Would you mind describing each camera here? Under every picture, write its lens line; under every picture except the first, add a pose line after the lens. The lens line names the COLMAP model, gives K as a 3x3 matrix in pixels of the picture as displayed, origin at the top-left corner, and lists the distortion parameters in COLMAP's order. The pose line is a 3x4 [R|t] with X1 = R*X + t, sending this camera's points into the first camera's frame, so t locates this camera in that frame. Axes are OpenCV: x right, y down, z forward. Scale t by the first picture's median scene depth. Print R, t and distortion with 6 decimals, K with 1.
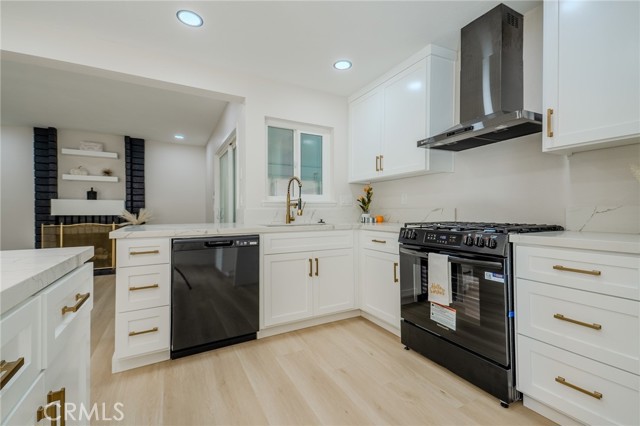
lens RADIAL K [[282.7, 0, 320.4], [0, 282.7, 211.3], [0, 0, 1]] dist [0.041138, -0.000040]
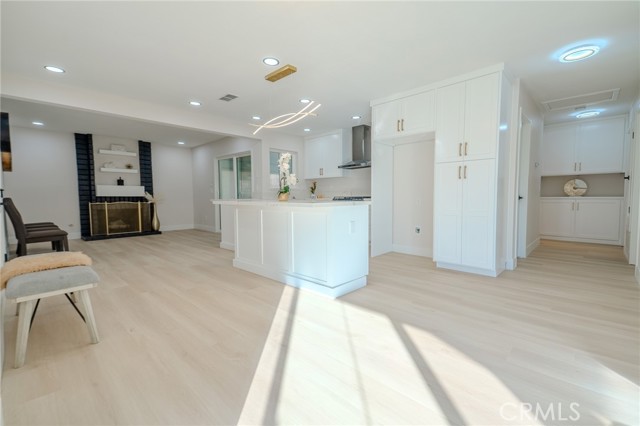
lens RADIAL K [[282.7, 0, 320.4], [0, 282.7, 211.3], [0, 0, 1]] dist [0.041138, -0.000040]
pose [[0.952031, -0.018989, 0.305411, -0.431329], [0.003659, 0.998708, 0.050688, 0.027761], [-0.305978, -0.047140, 0.950871, -1.010932]]
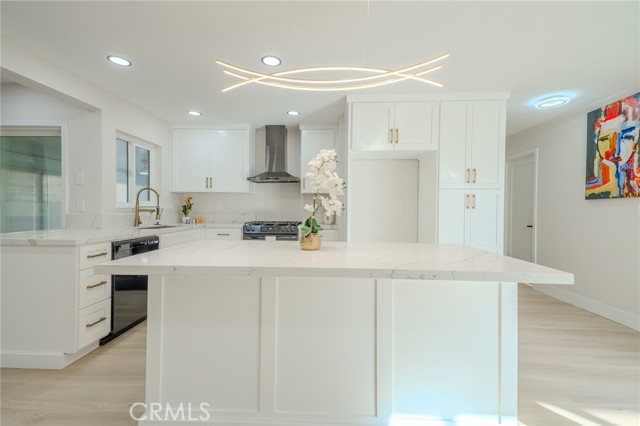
lens RADIAL K [[282.7, 0, 320.4], [0, 282.7, 211.3], [0, 0, 1]] dist [0.041138, -0.000040]
pose [[0.519639, 0.002318, 0.854383, -0.651954], [-0.010525, 0.999938, 0.003688, -0.027906], [-0.854321, -0.010908, 0.519631, -0.224019]]
